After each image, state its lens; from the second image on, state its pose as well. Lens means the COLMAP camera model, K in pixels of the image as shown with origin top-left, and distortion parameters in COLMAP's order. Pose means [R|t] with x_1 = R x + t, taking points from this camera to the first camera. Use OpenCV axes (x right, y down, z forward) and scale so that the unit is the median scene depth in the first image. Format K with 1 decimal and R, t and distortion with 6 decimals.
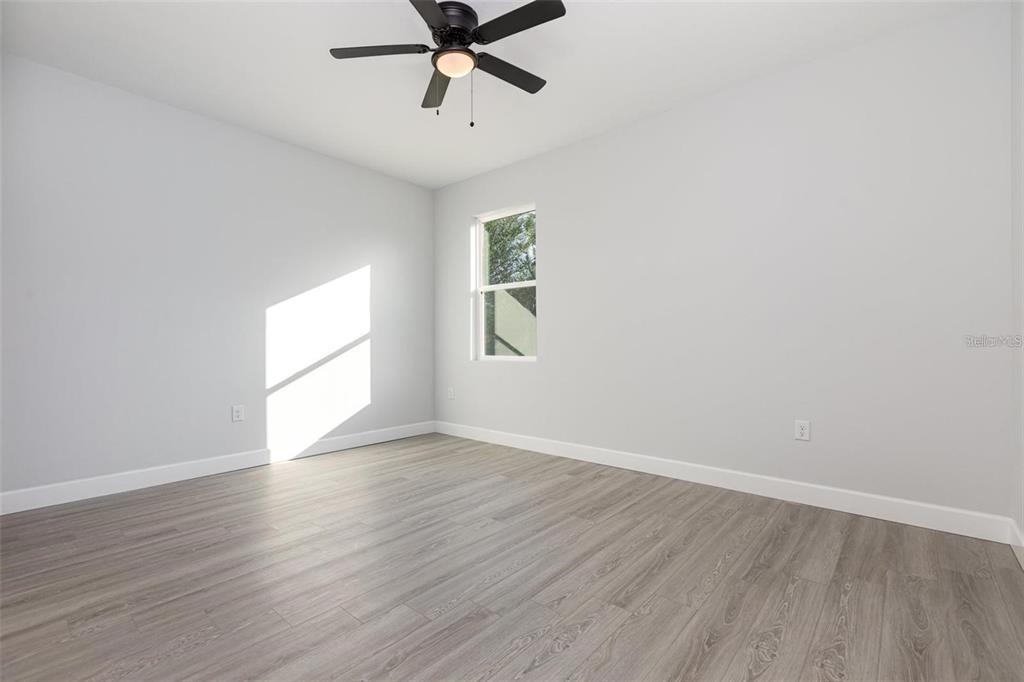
lens RADIAL K [[450.4, 0, 505.8], [0, 450.4, 337.6], [0, 0, 1]] dist [0.004165, -0.000128]
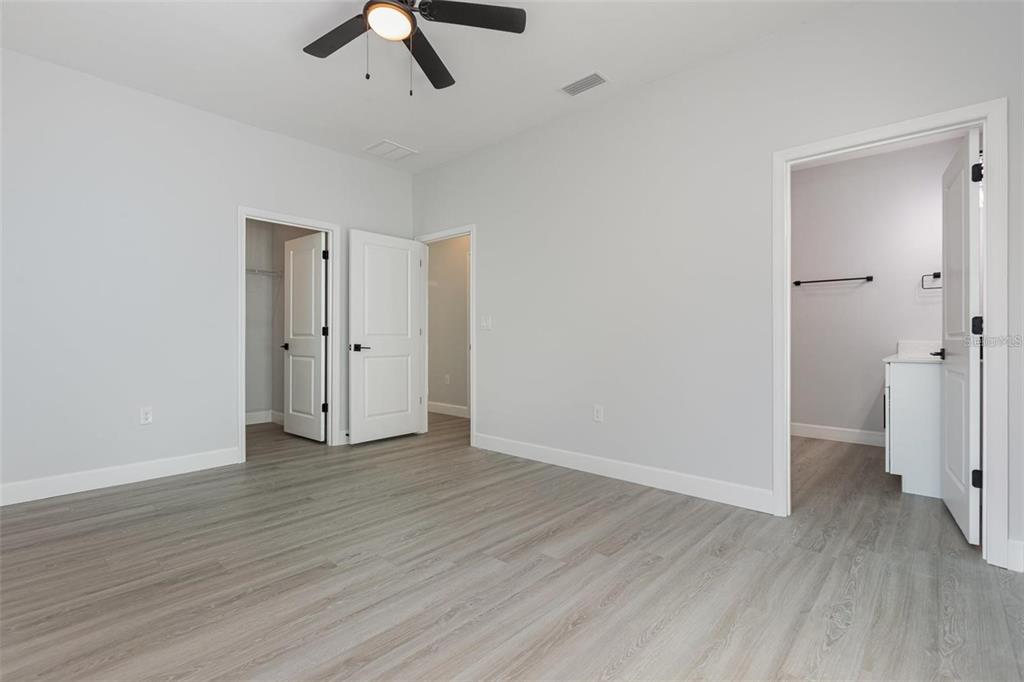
lens RADIAL K [[450.4, 0, 505.8], [0, 450.4, 337.6], [0, 0, 1]] dist [0.004165, -0.000128]
pose [[-0.999680, 0.000780, 0.025272, -0.348811], [0.000533, 0.999952, -0.009759, 0.018781], [-0.025278, -0.009742, -0.999633, 1.825257]]
